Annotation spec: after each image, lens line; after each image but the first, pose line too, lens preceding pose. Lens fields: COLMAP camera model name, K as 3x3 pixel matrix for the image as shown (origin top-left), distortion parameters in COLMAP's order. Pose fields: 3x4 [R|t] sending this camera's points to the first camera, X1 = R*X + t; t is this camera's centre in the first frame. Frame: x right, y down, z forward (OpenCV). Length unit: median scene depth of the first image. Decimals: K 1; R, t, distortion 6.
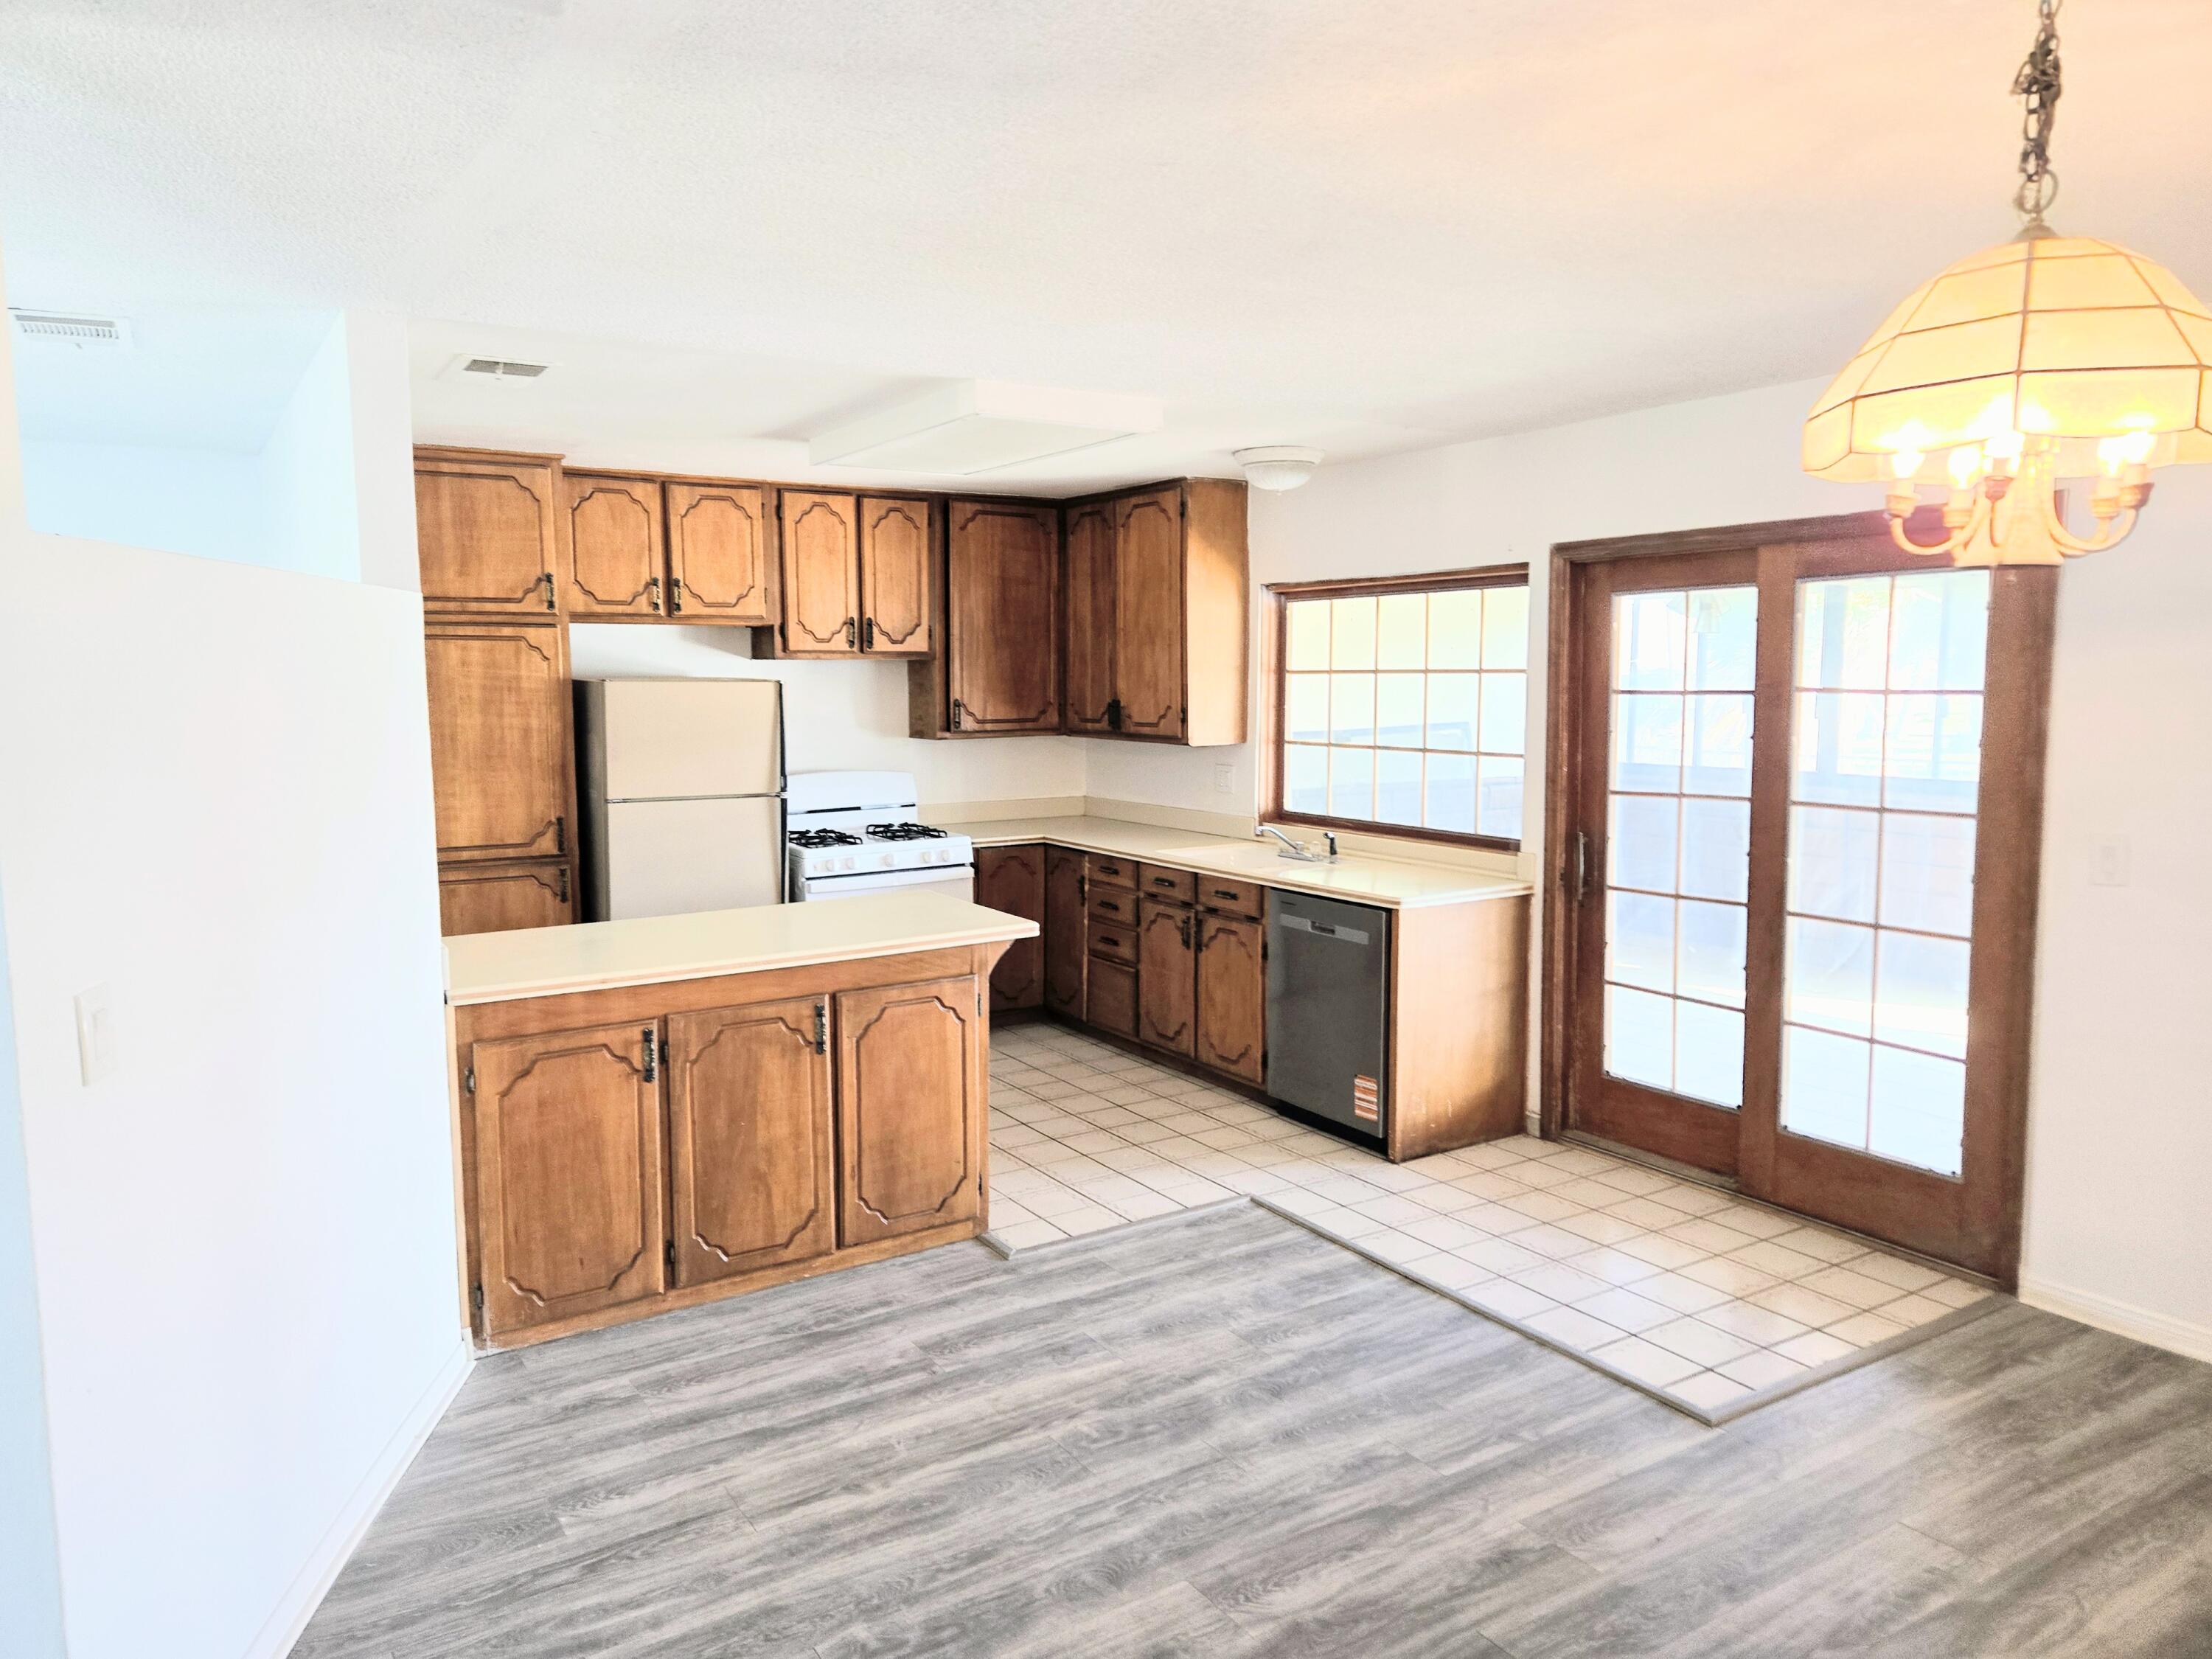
lens RADIAL K [[1486.4, 0, 1085.1], [0, 1486.4, 816.0], [0, 0, 1]] dist [0.034940, -0.016167]
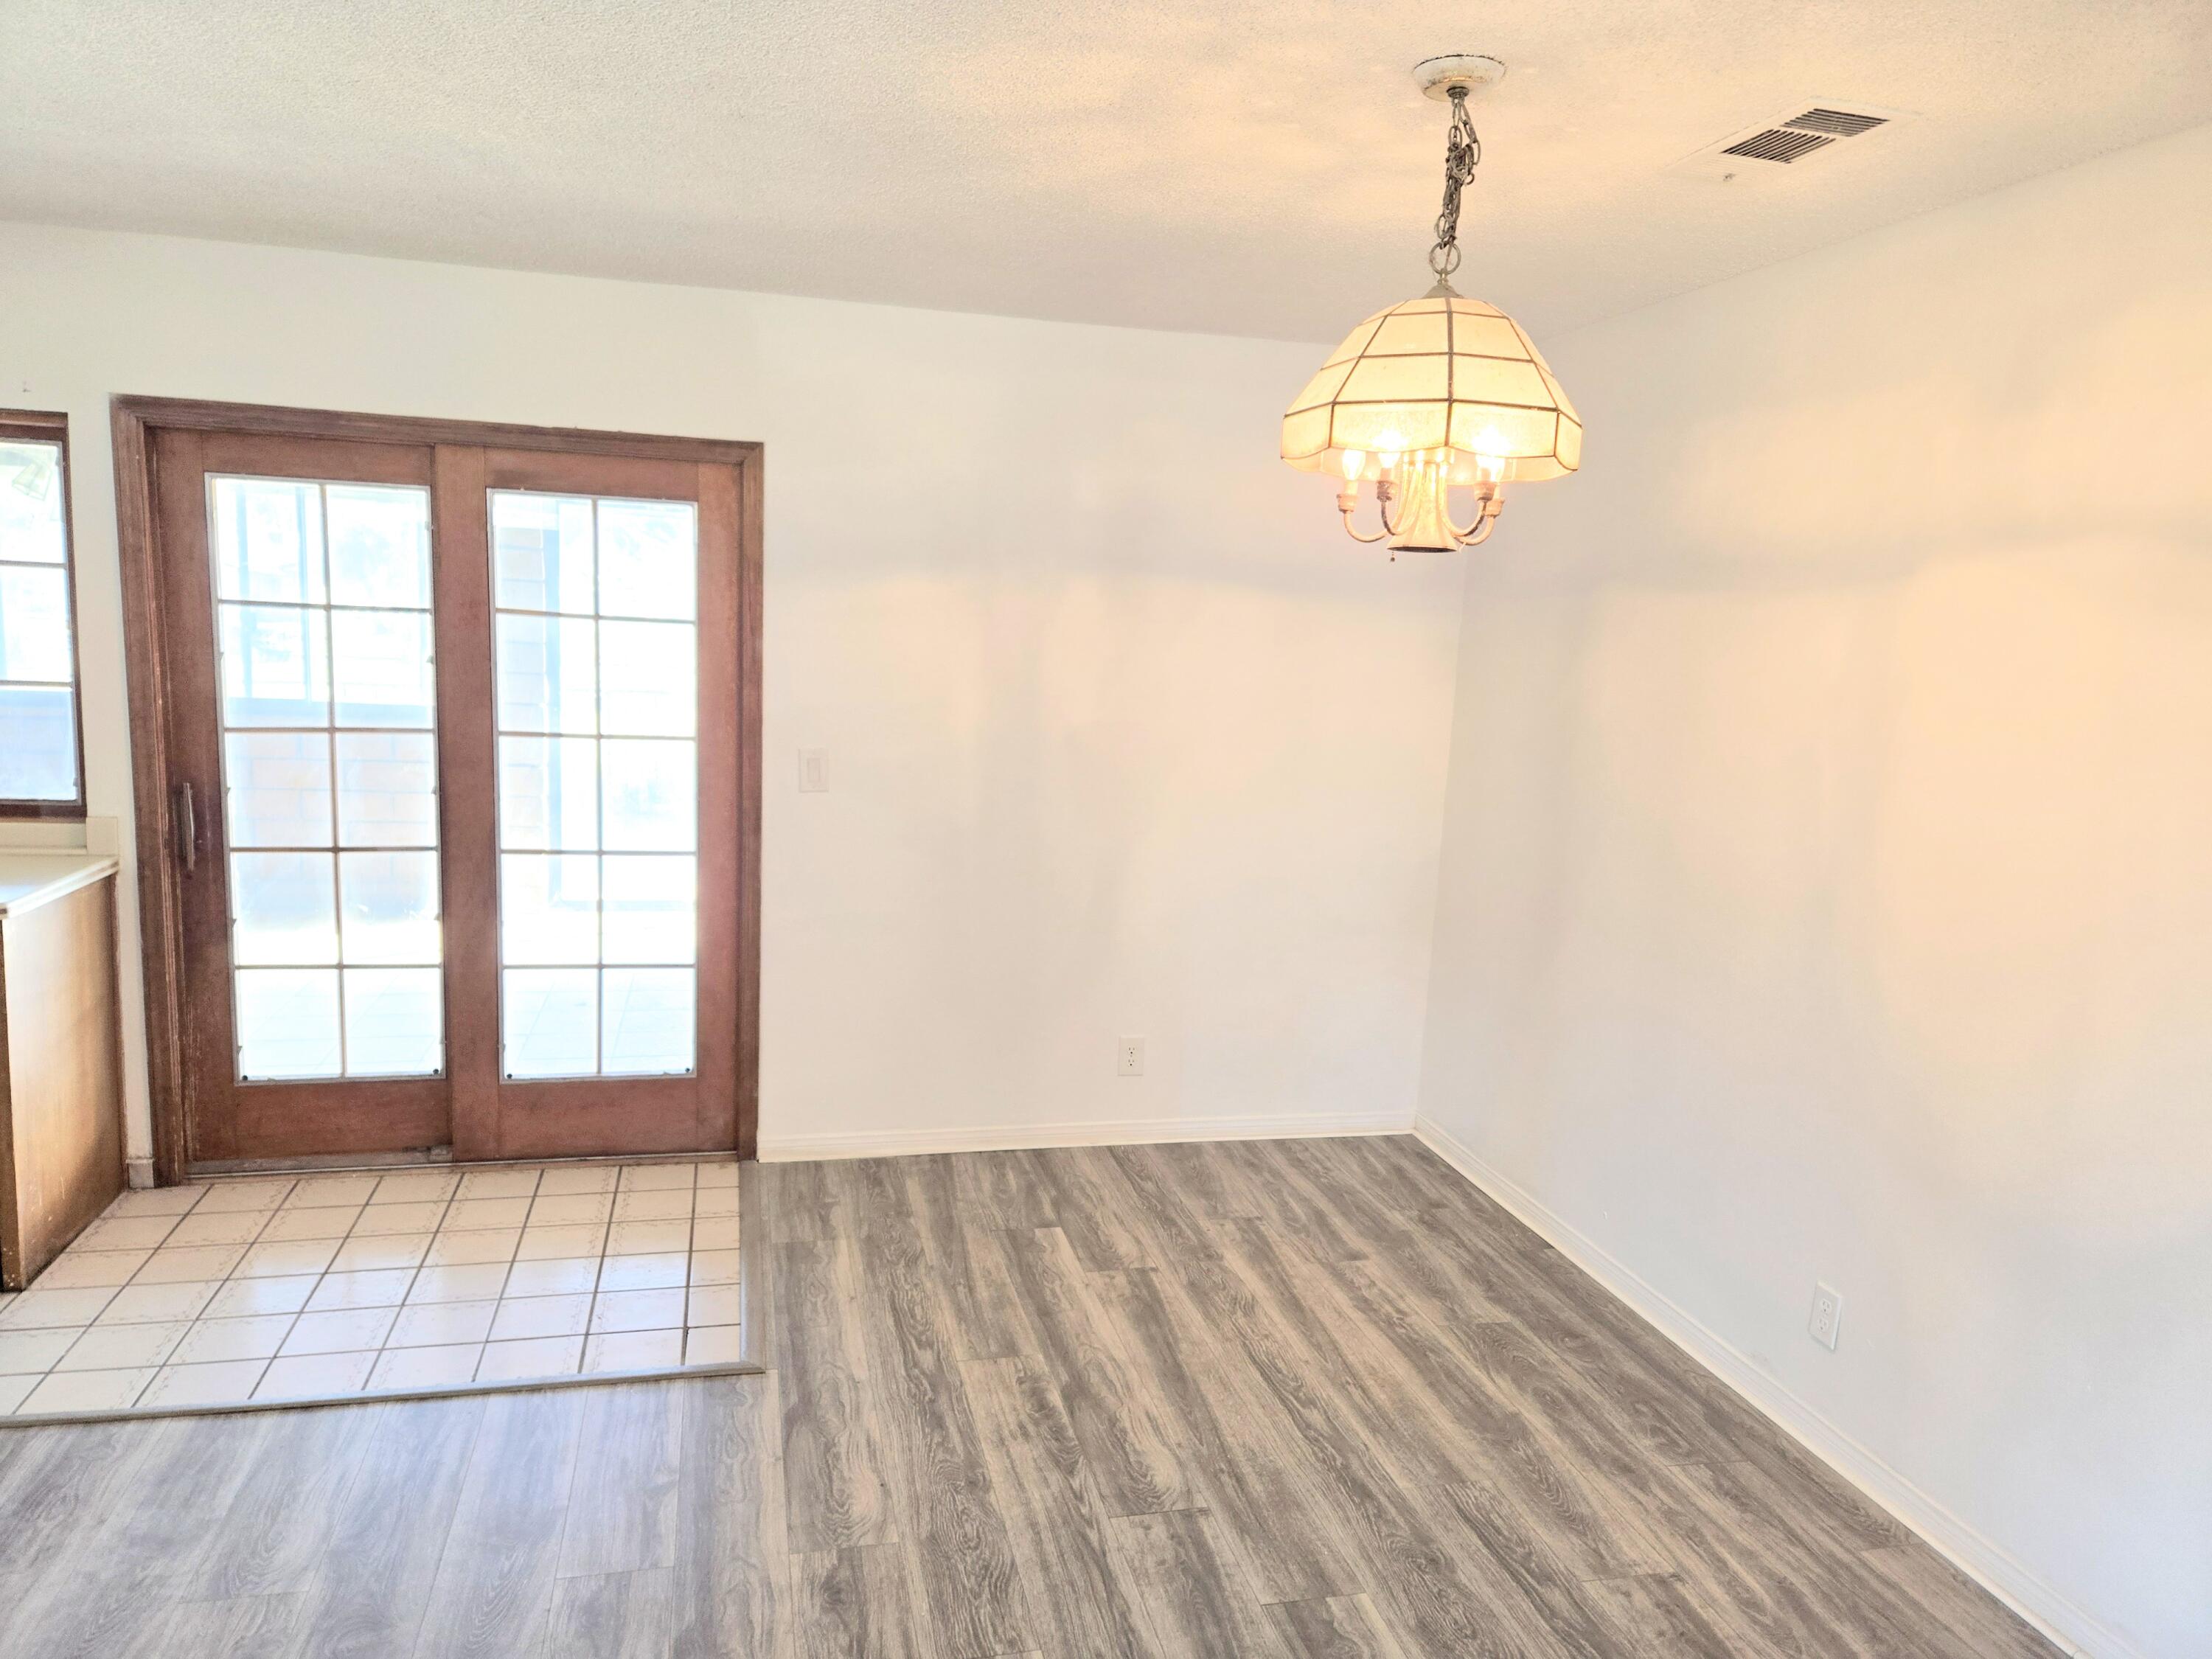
lens RADIAL K [[1486.4, 0, 1107.2], [0, 1486.4, 840.5], [0, 0, 1]] dist [0.034940, -0.016167]
pose [[0.318346, -0.120333, 0.940306, -0.285384], [0.044146, 0.992717, 0.112094, -0.029543], [-0.946946, 0.005826, 0.321340, 0.340777]]
